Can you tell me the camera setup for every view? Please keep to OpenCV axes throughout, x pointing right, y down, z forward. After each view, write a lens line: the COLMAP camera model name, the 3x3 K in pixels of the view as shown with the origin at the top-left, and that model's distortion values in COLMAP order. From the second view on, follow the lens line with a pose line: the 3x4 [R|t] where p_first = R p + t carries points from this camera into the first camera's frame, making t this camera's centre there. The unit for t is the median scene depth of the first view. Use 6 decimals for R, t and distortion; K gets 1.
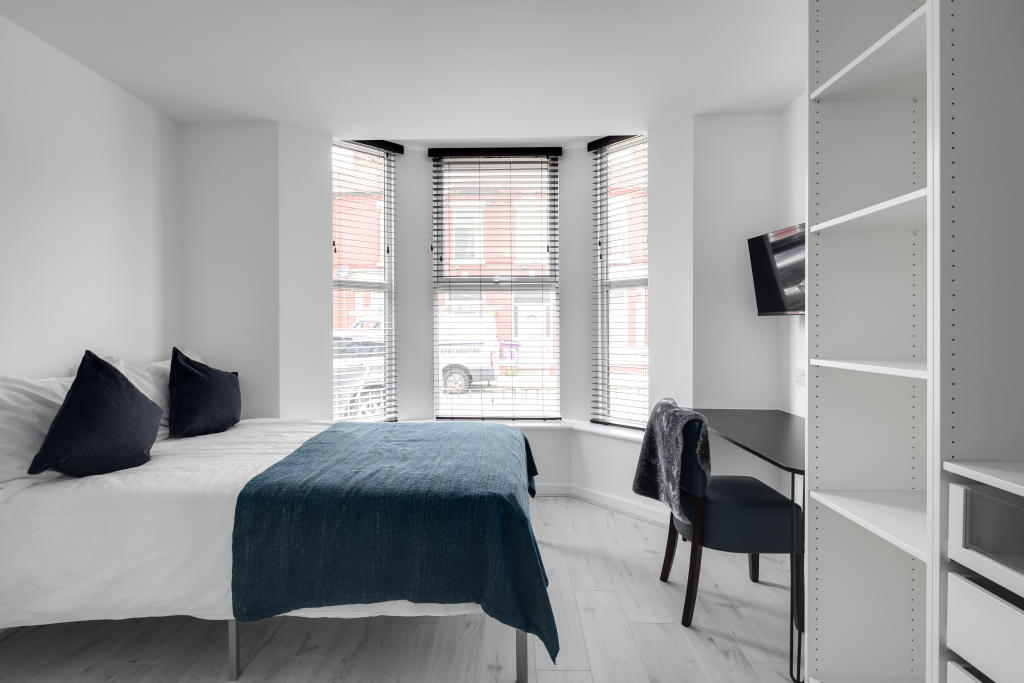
lens RADIAL K [[516.3, 0, 511.9], [0, 516.3, 325.8], [0, 0, 1]] dist [-0.000193, -0.002720]
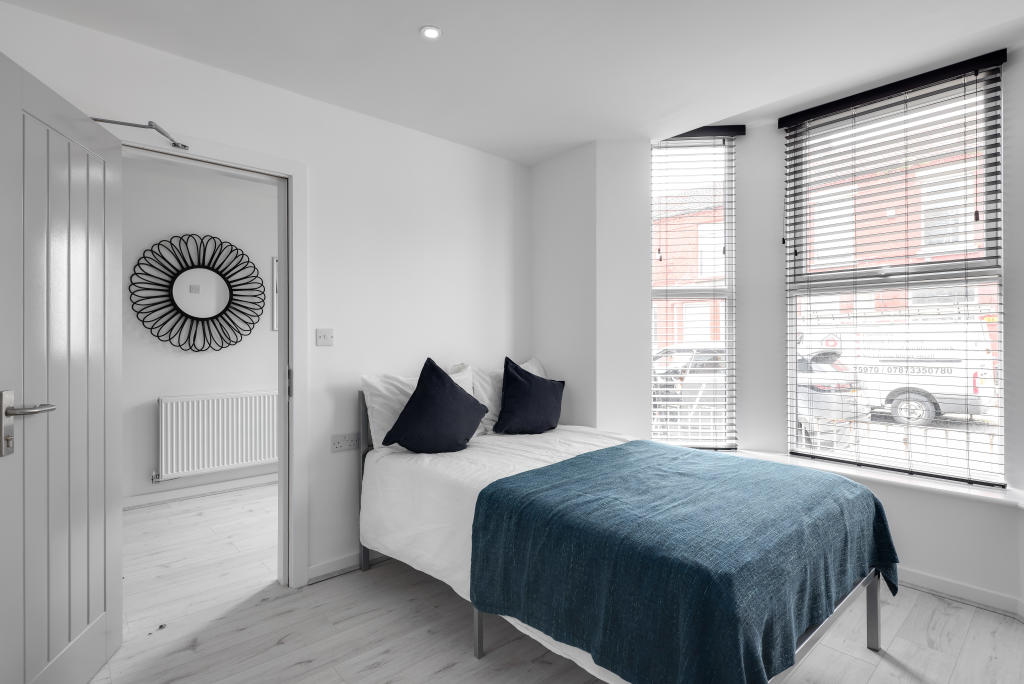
lens RADIAL K [[516.3, 0, 510.4], [0, 516.3, 339.3], [0, 0, 1]] dist [-0.000193, -0.002720]
pose [[0.667554, -0.002805, -0.744556, 0.169618], [0.004836, 0.999988, 0.000568, 0.000063], [0.744546, -0.003979, 0.667560, 0.156380]]
